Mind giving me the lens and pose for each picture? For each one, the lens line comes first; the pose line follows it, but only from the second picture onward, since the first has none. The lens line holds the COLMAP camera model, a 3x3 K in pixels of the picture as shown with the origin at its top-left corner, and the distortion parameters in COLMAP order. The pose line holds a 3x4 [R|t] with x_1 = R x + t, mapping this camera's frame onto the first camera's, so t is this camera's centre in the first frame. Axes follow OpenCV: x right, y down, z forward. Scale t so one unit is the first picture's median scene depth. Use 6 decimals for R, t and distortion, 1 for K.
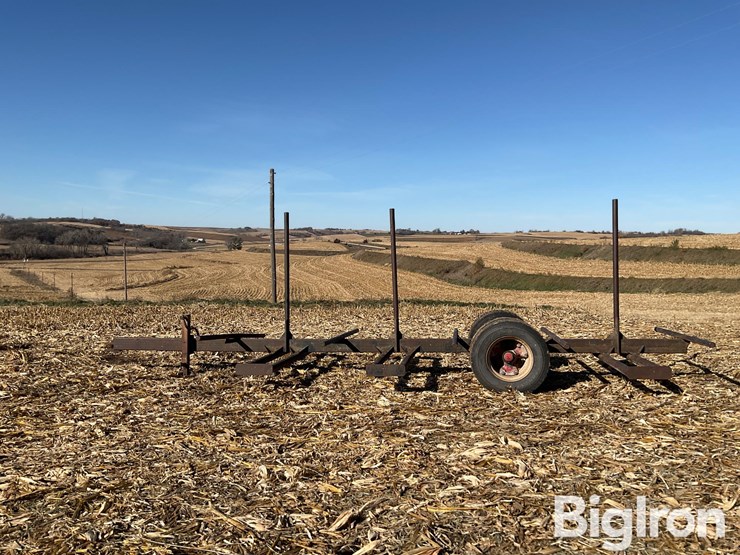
lens RADIAL K [[602.7, 0, 367.6], [0, 602.7, 282.6], [0, 0, 1]] dist [0.061158, -0.126864]
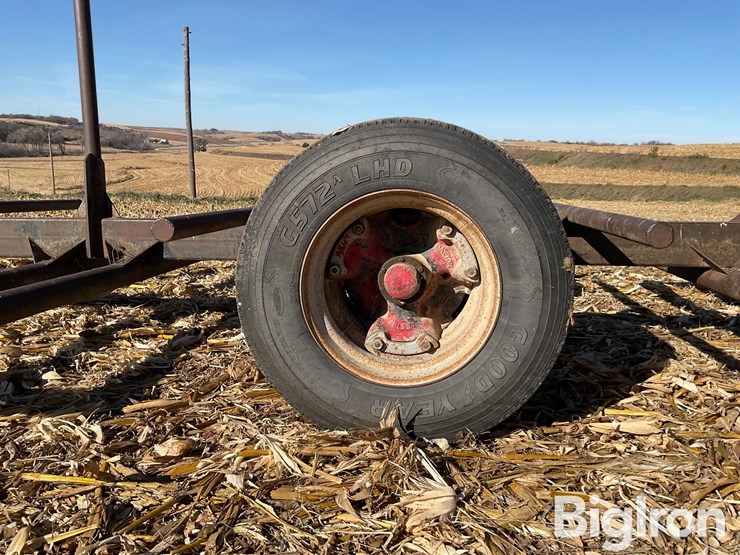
lens RADIAL K [[602.7, 0, 367.6], [0, 602.7, 282.6], [0, 0, 1]] dist [0.061158, -0.126864]
pose [[0.998706, 0.012601, 0.049271, 0.026996], [-0.019869, 0.988498, 0.149920, 0.011394], [-0.046816, -0.150705, 0.987470, 0.098930]]
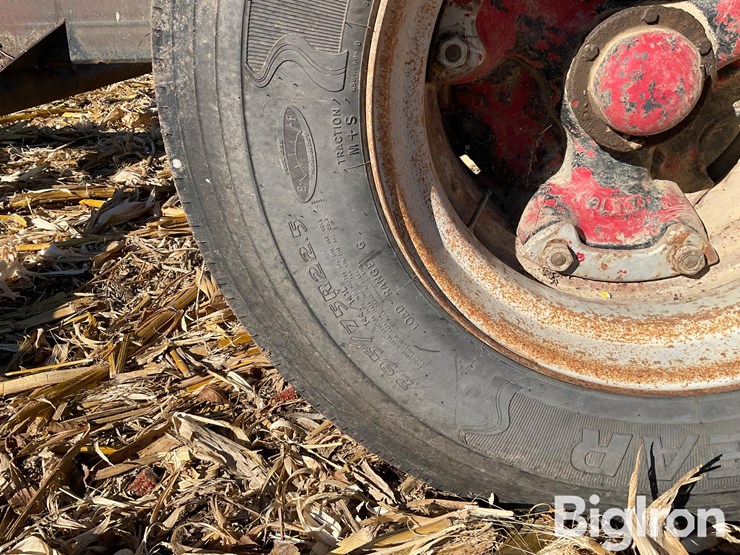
lens RADIAL K [[602.7, 0, 367.6], [0, 602.7, 282.6], [0, 0, 1]] dist [0.061158, -0.126864]
pose [[0.998552, -0.022836, 0.048704, 0.024664], [0.000237, 0.907275, 0.420537, 0.014701], [-0.053792, -0.419917, 0.905967, 0.118882]]
